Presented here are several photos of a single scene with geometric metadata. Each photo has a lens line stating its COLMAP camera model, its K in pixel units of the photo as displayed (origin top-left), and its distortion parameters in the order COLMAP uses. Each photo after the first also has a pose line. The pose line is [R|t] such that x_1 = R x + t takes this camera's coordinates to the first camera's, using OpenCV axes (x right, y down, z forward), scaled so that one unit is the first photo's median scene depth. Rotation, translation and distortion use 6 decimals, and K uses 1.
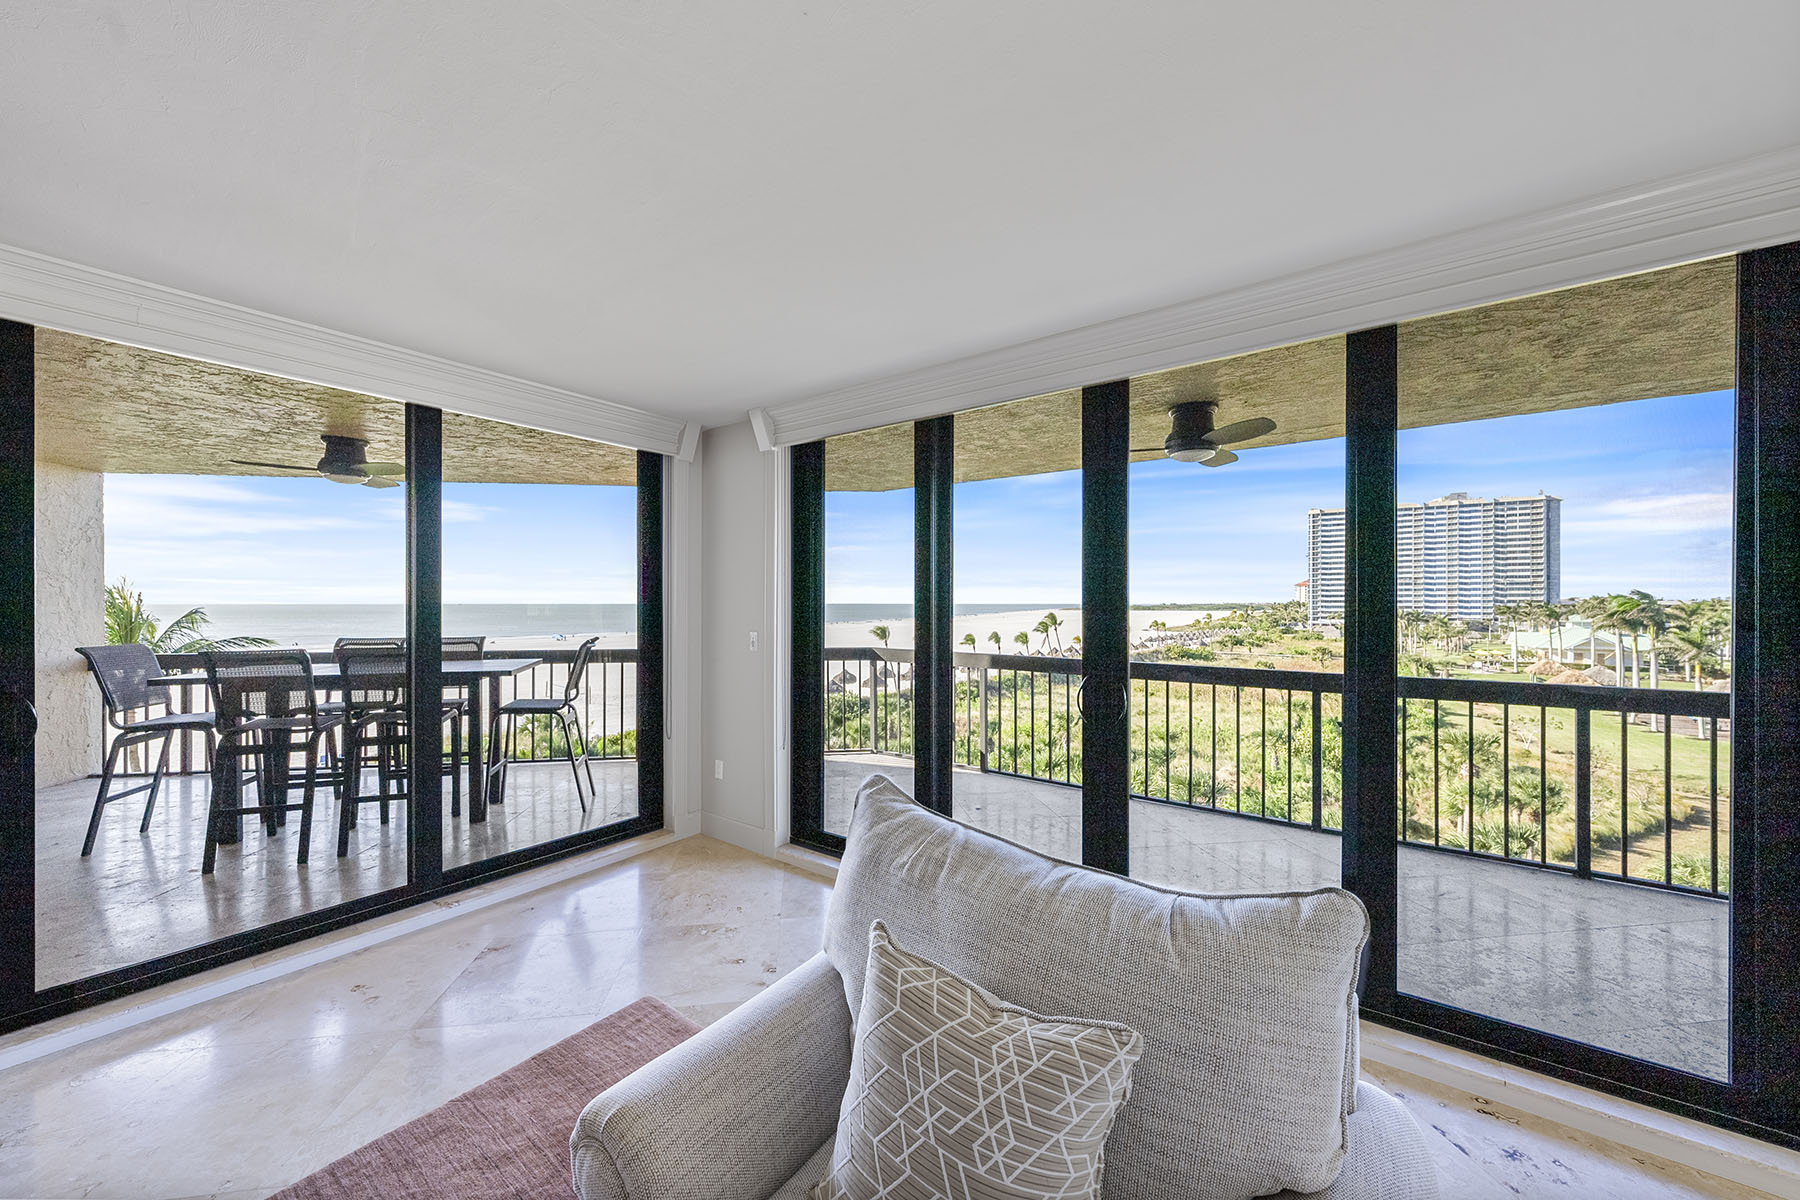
lens RADIAL K [[642.7, 0, 910.3], [0, 642.7, 601.1], [0, 0, 1]] dist [-0.000511, -0.000282]
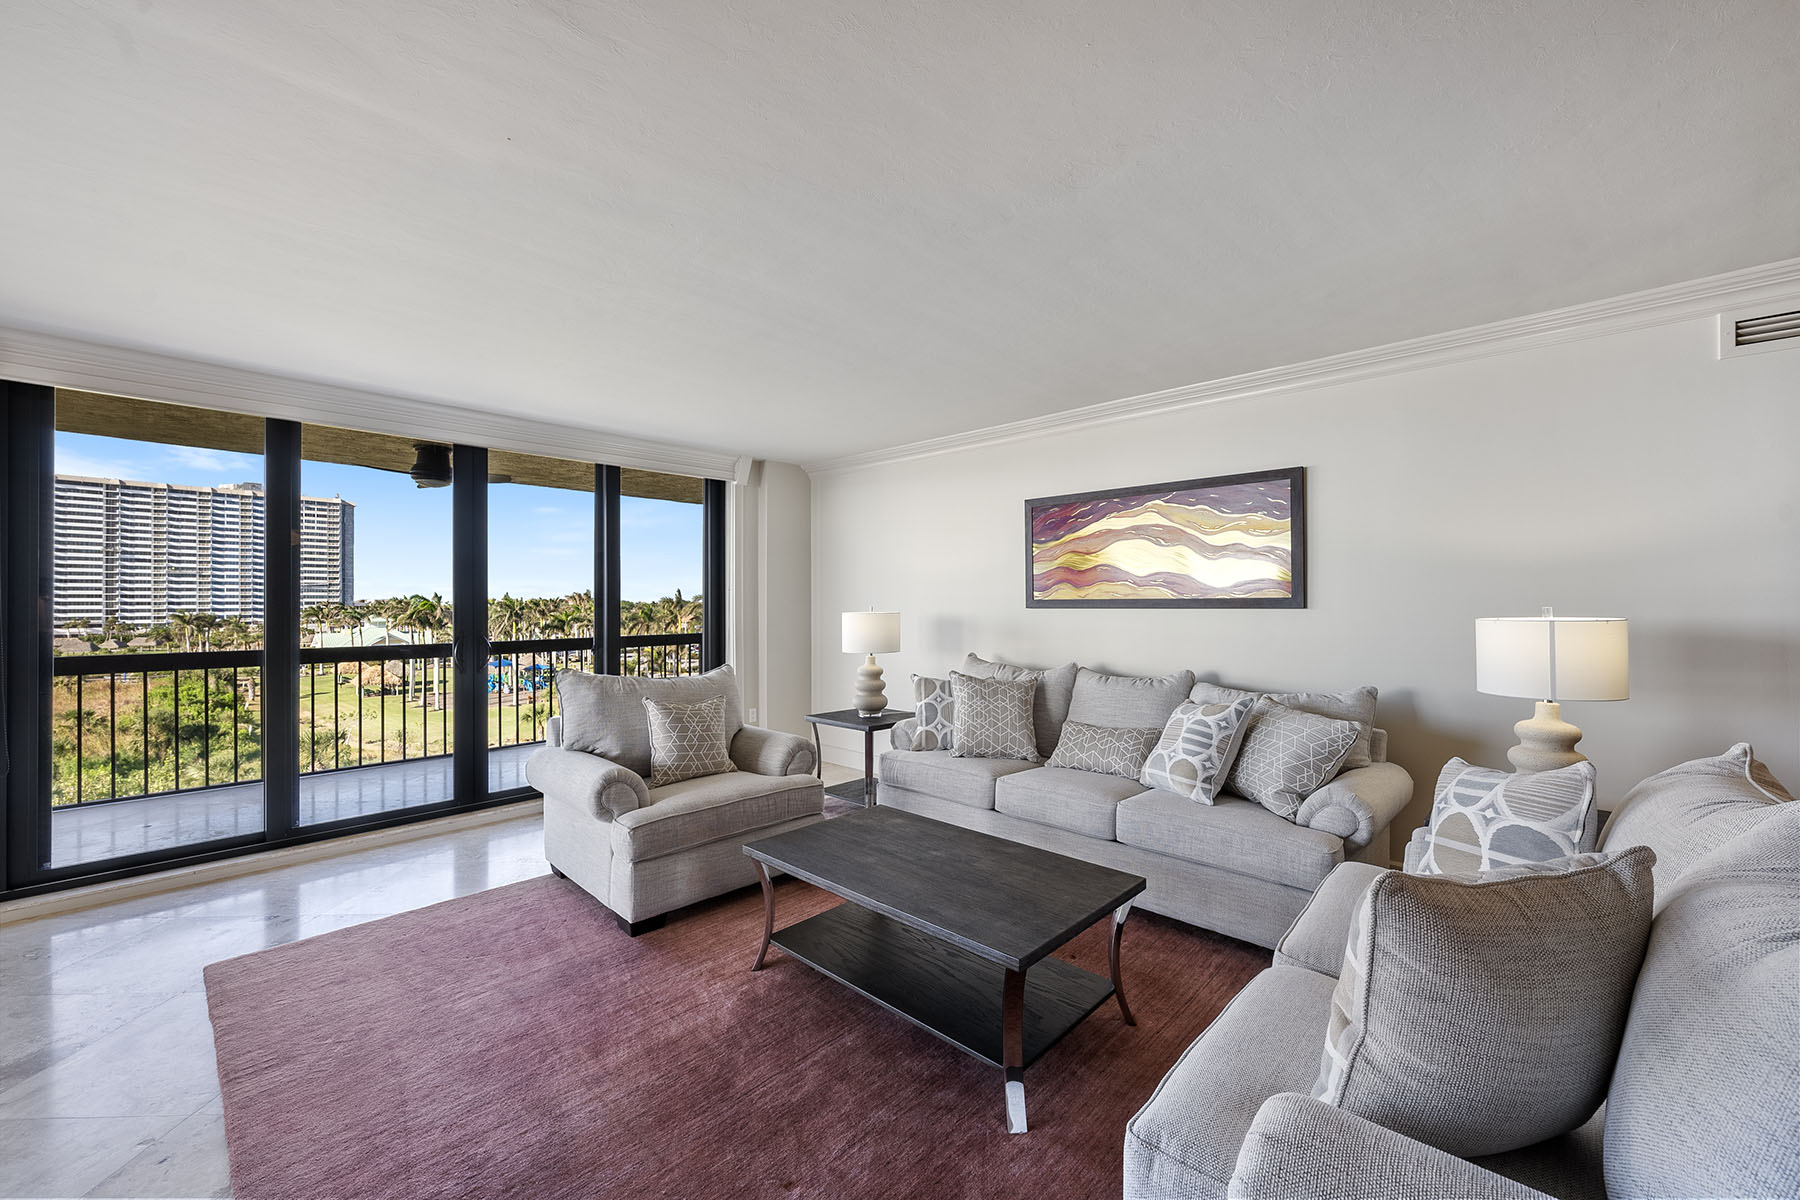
lens RADIAL K [[688.8, 0, 903.1], [0, 688.8, 607.6], [0, 0, 1]] dist [-0.002848, 0.000619]
pose [[0.099342, -0.003543, 0.995047, -0.831692], [-0.002626, 0.999989, 0.003823, 0.024890], [-0.995050, -0.002993, 0.099332, -0.096600]]
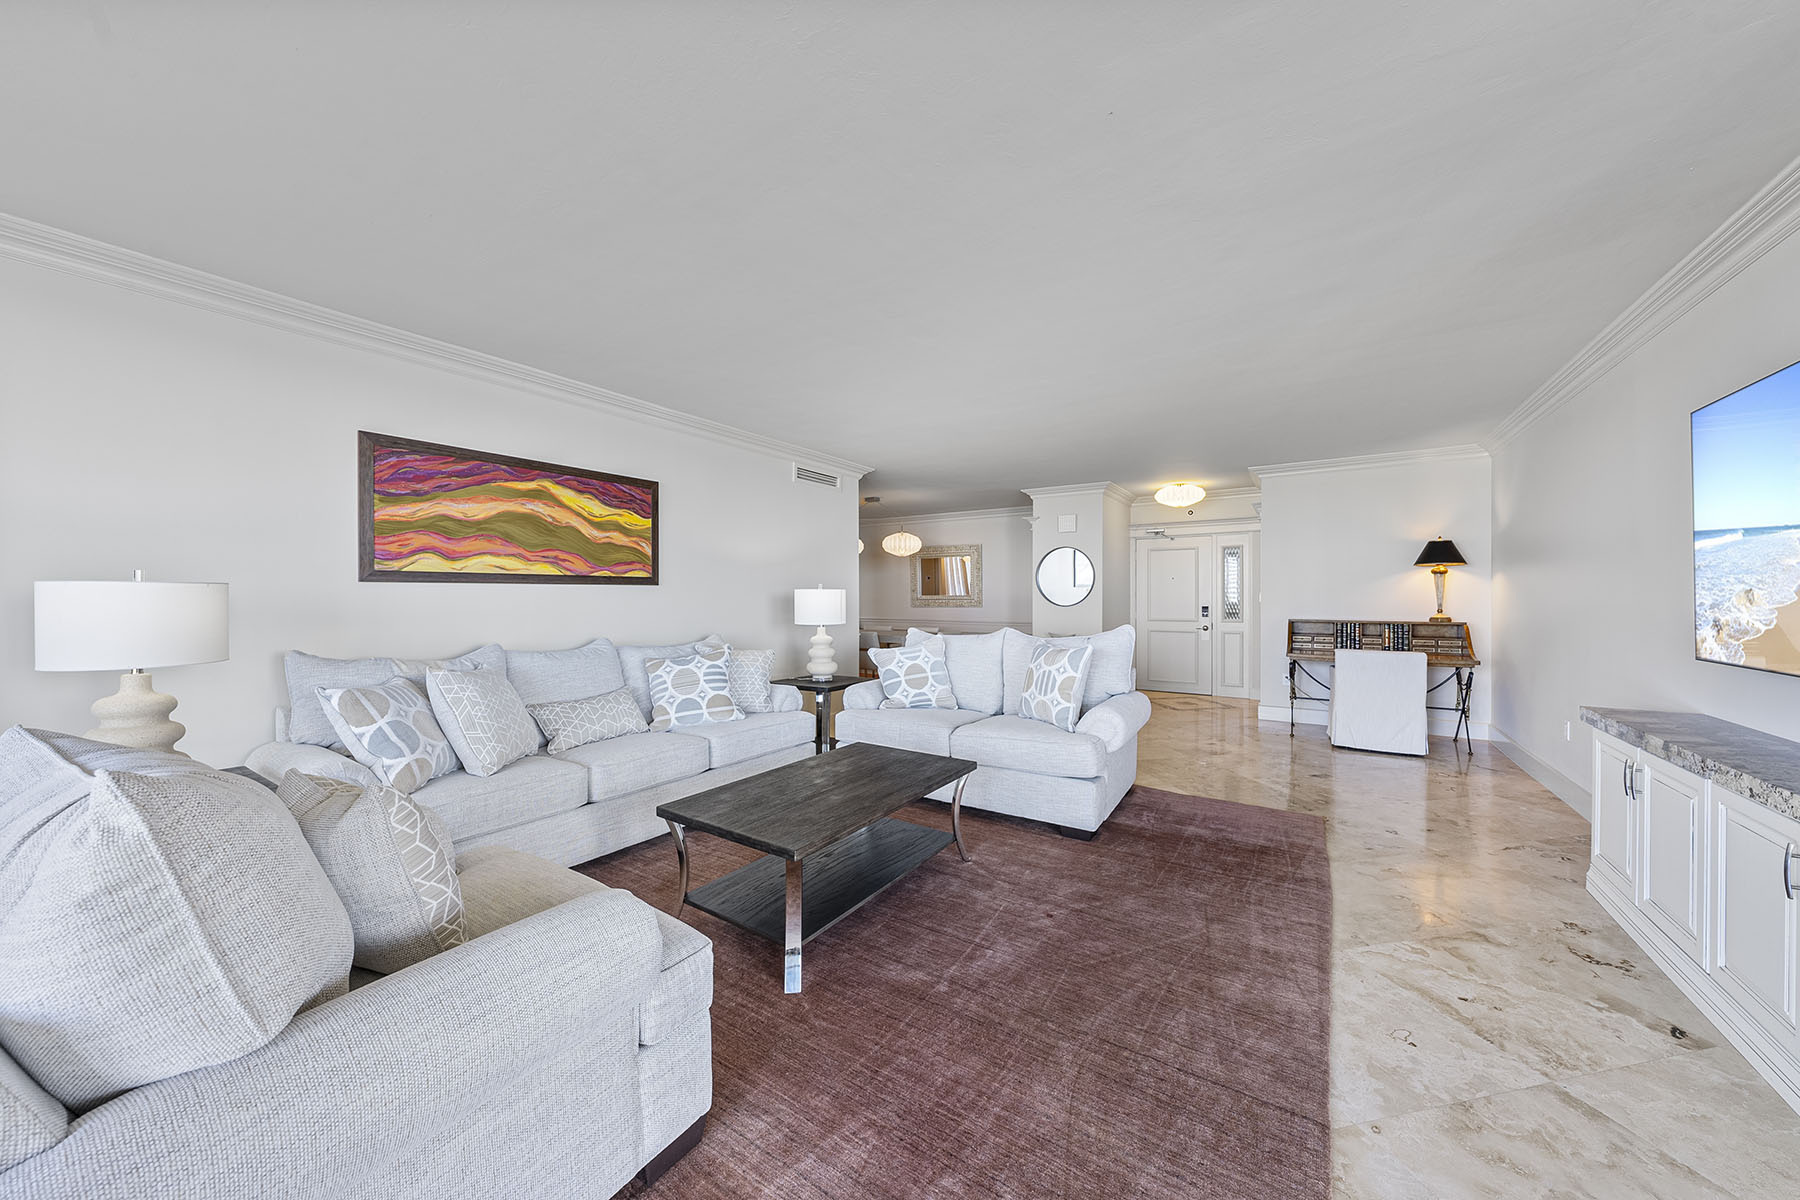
lens RADIAL K [[617.5, 0, 902.1], [0, 617.5, 604.8], [0, 0, 1]] dist [-0.000699, -0.000007]
pose [[-0.997905, 0.004656, -0.064525, -0.237946], [0.003870, 0.999917, 0.012299, 0.052507], [0.064577, 0.012023, -0.997840, 0.626470]]
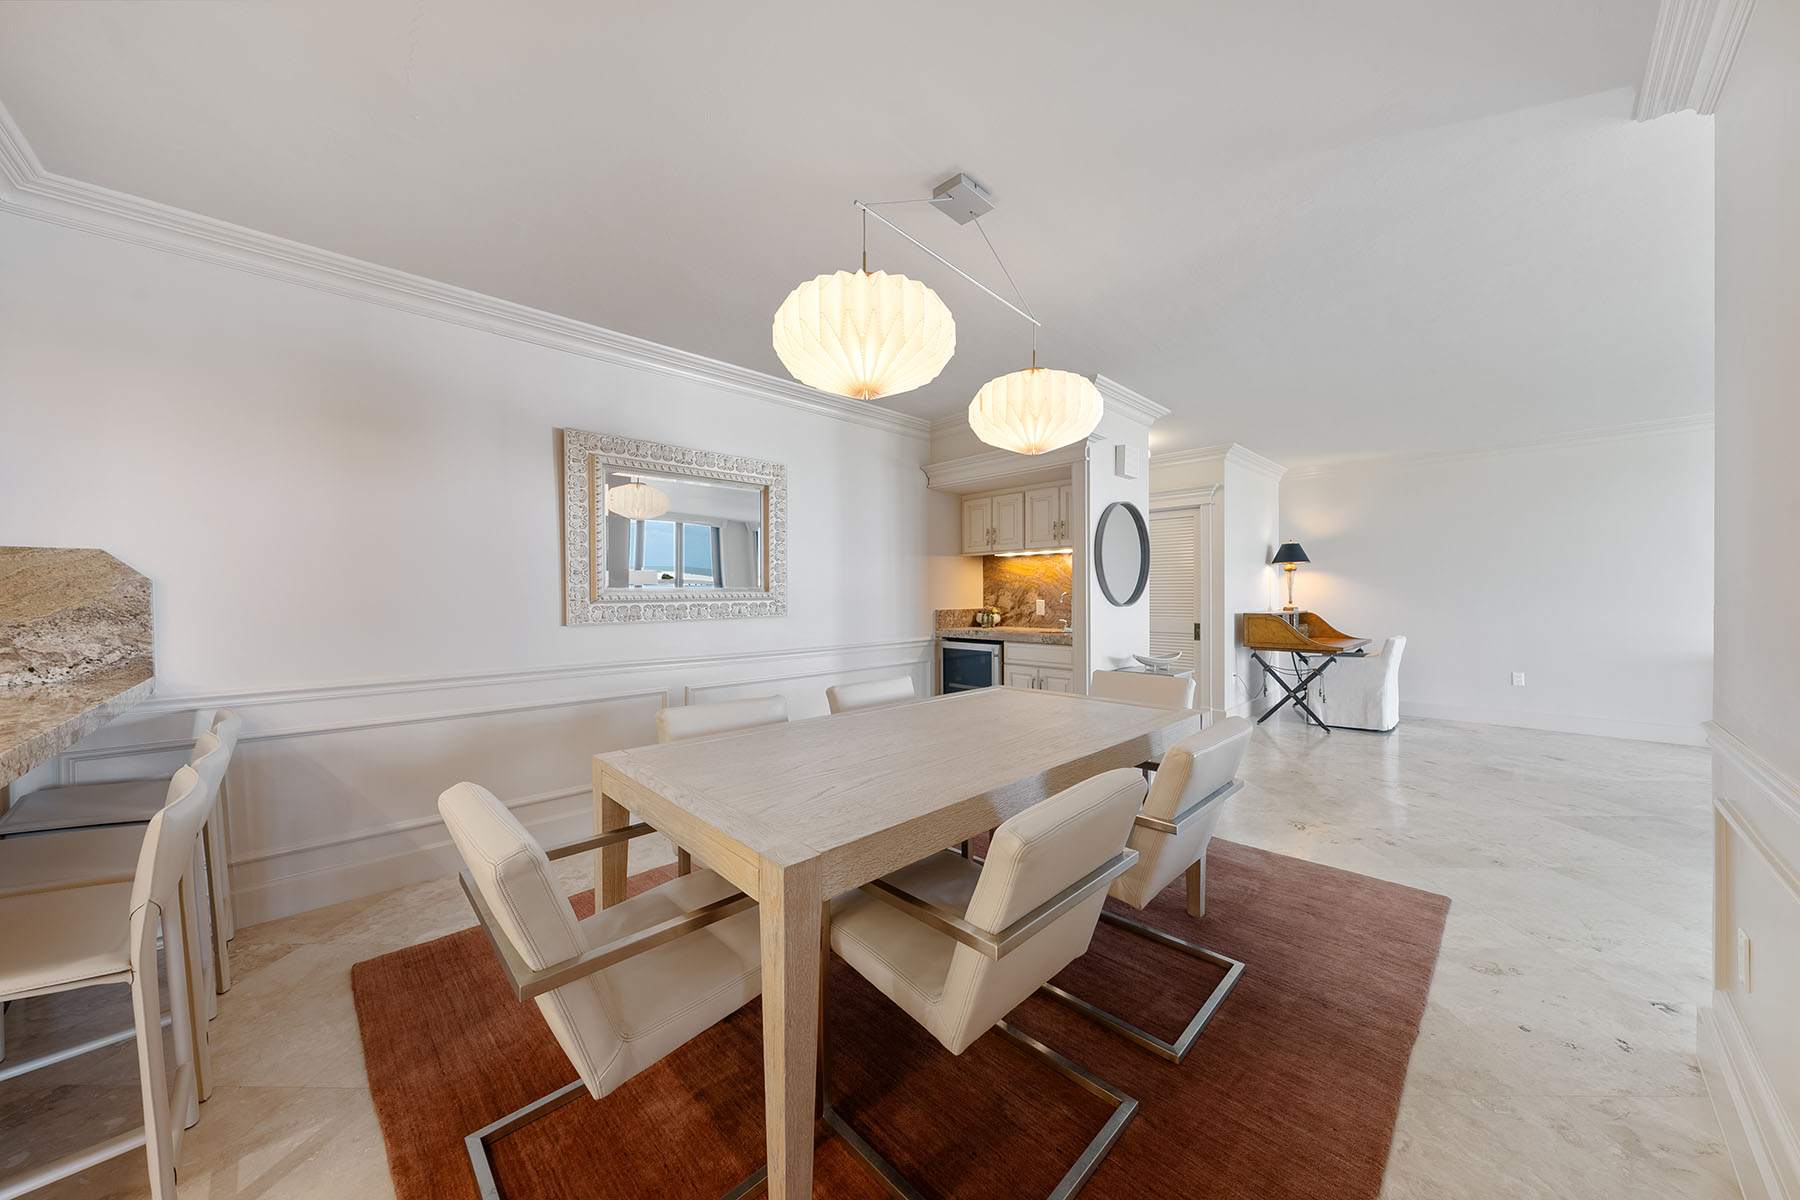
lens RADIAL K [[617.5, 0, 903.8], [0, 617.5, 602.8], [0, 0, 1]] dist [-0.000699, -0.000007]
pose [[-0.154661, 0.016186, -0.987835, 0.272214], [0.007674, 0.999855, 0.015182, 0.056731], [0.987938, -0.005232, -0.154762, -1.504170]]
